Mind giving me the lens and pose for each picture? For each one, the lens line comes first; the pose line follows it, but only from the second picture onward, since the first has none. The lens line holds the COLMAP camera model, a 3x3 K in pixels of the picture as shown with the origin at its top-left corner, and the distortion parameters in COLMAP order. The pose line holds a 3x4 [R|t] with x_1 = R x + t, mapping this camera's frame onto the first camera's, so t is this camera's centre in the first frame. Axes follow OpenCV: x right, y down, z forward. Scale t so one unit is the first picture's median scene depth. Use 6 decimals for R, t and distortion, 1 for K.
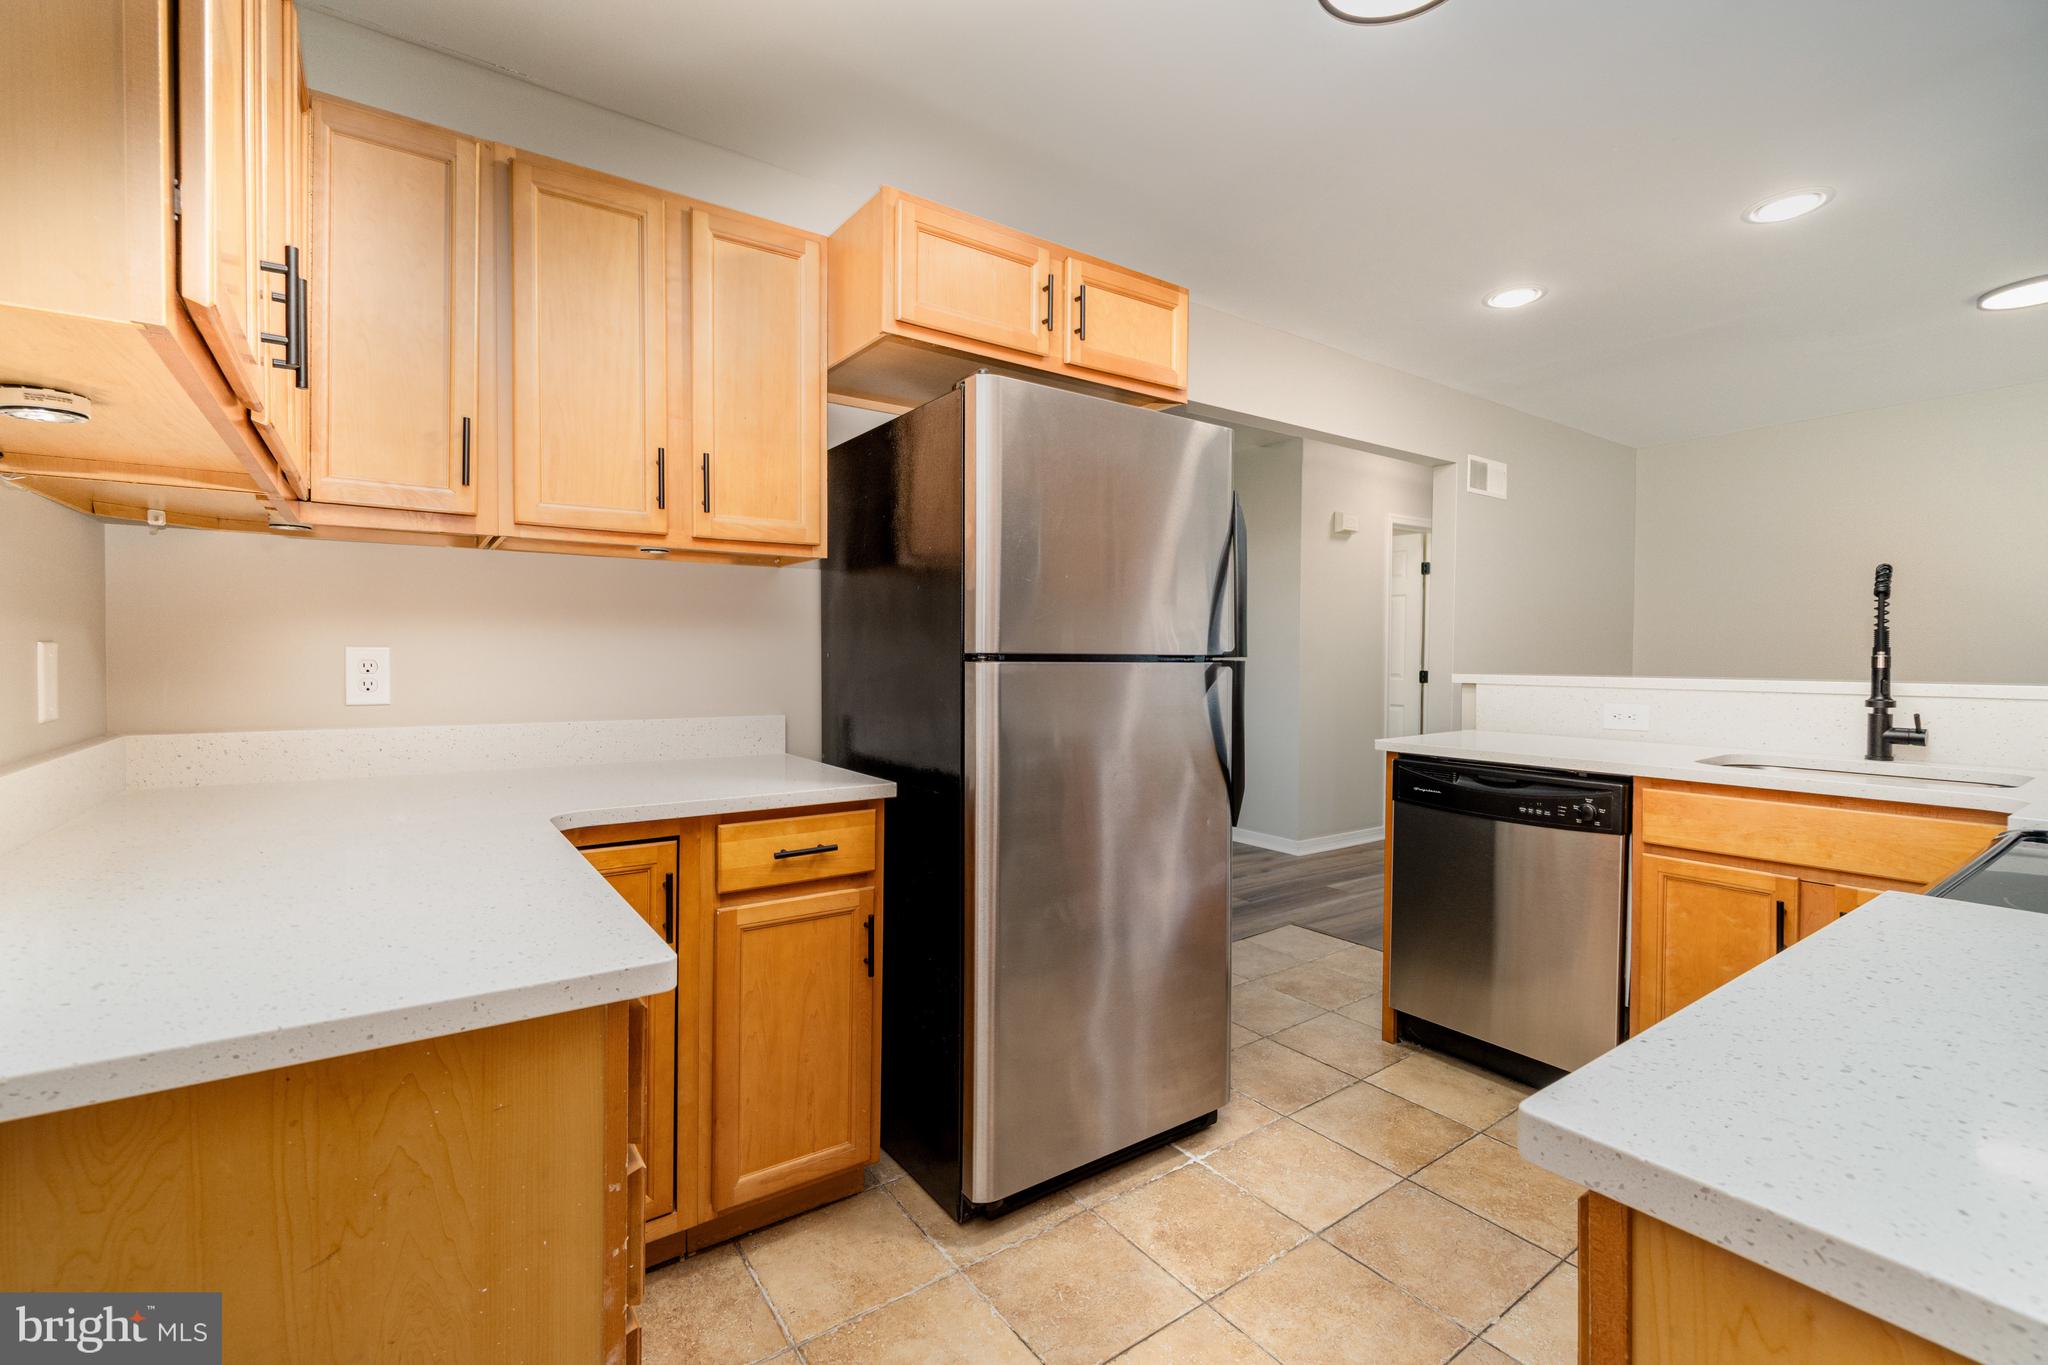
lens RADIAL K [[896.6, 0, 1033.9], [0, 896.6, 670.7], [0, 0, 1]] dist [0.015586, 0.000621]
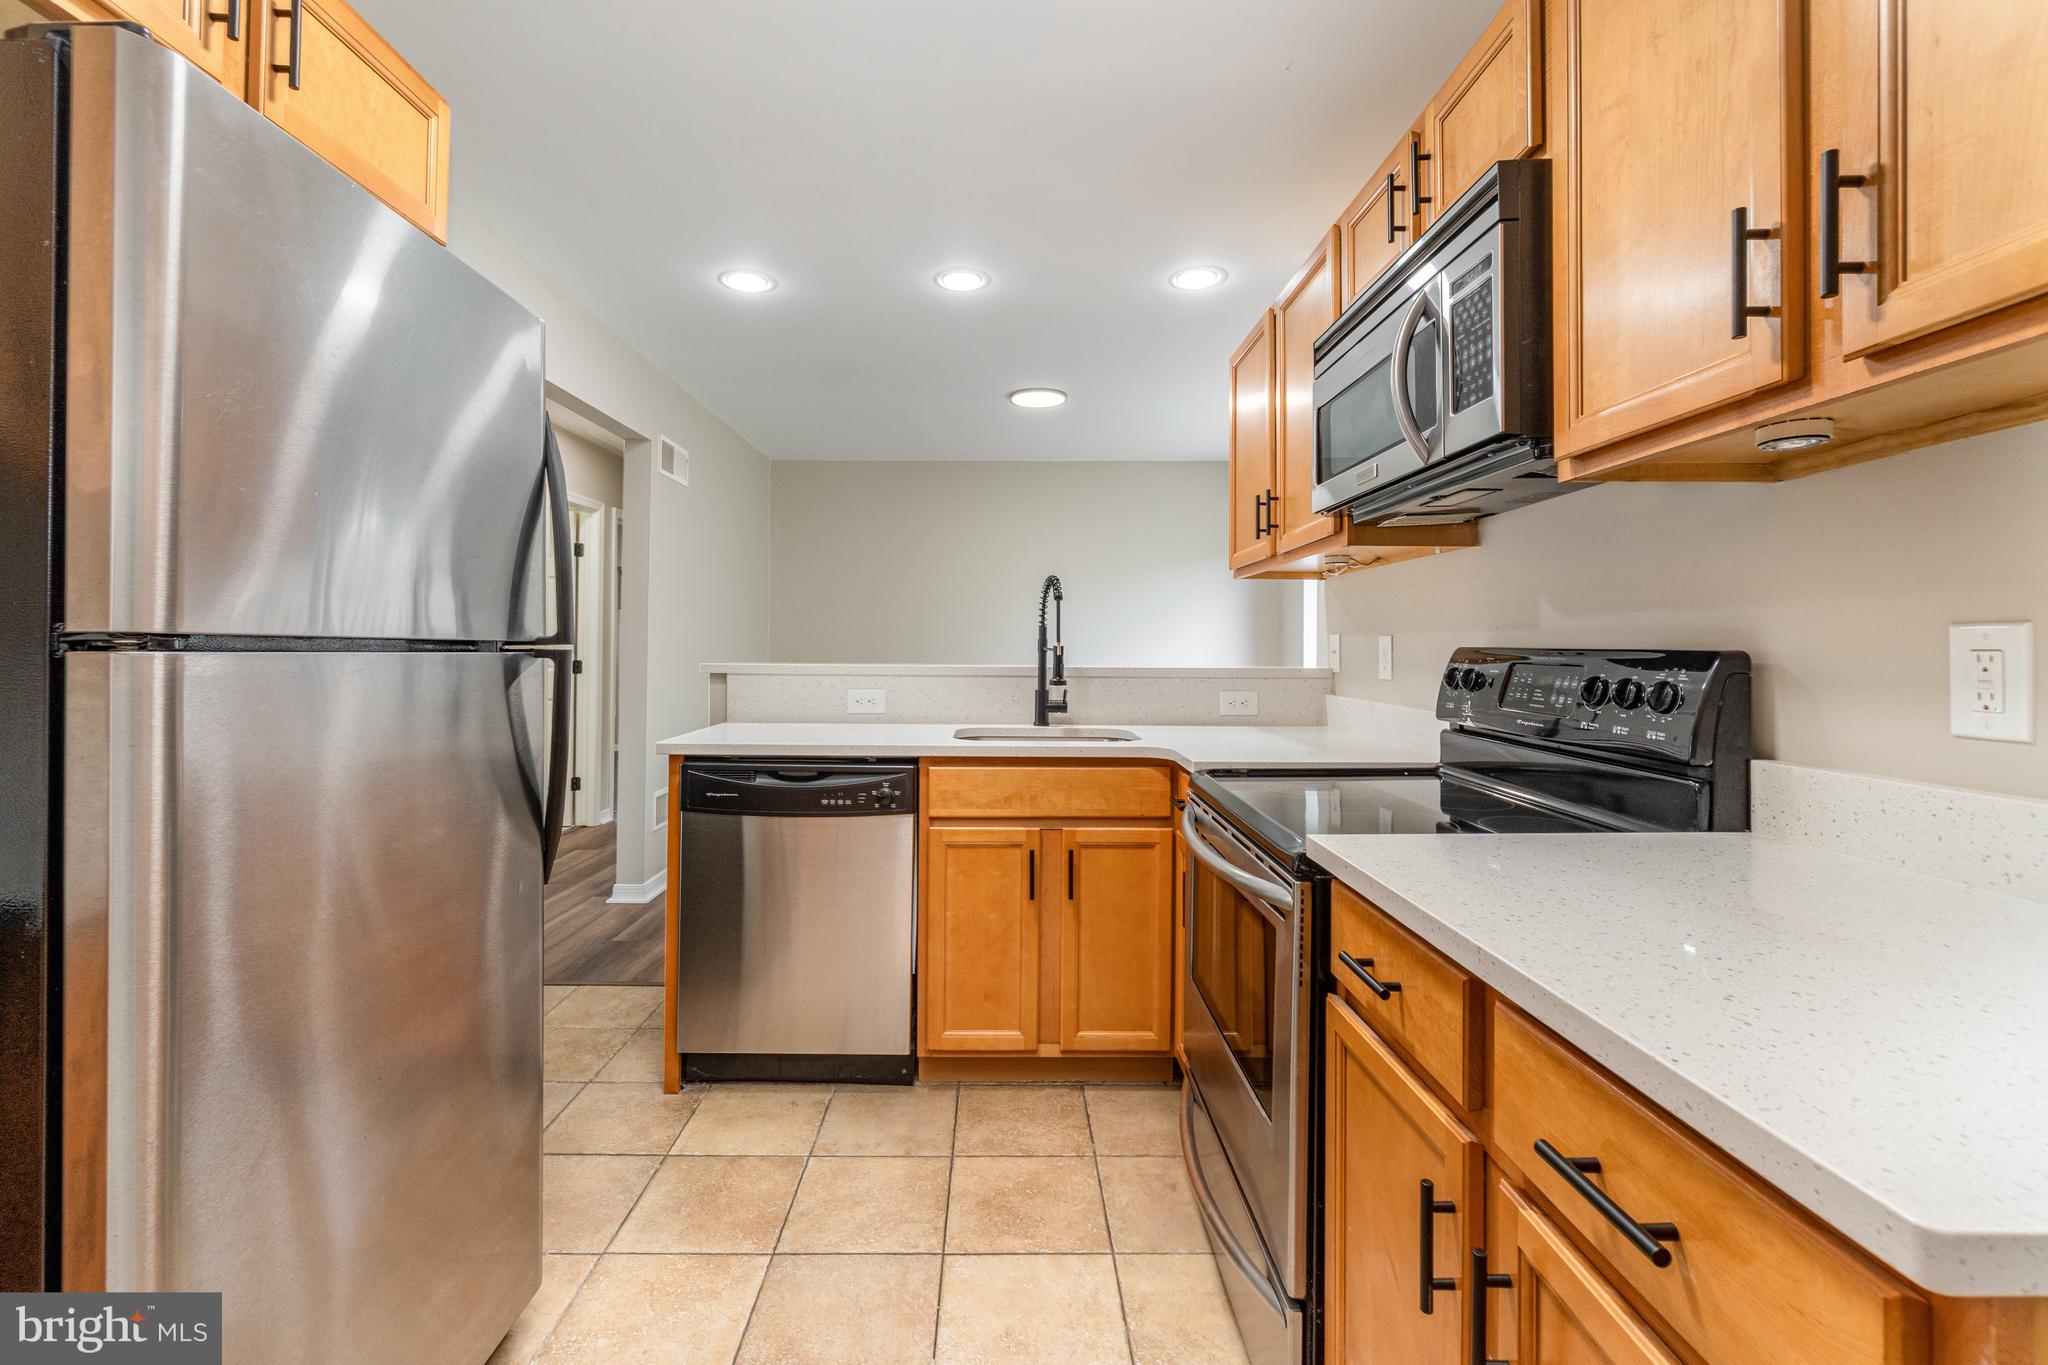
lens RADIAL K [[896.6, 0, 996.8], [0, 896.6, 650.1], [0, 0, 1]] dist [0.015586, 0.000621]
pose [[0.596255, -0.000845, 0.802795, -0.135259], [0.010469, 0.999923, -0.006723, -0.002048], [-0.802727, 0.012413, 0.596217, 0.282355]]
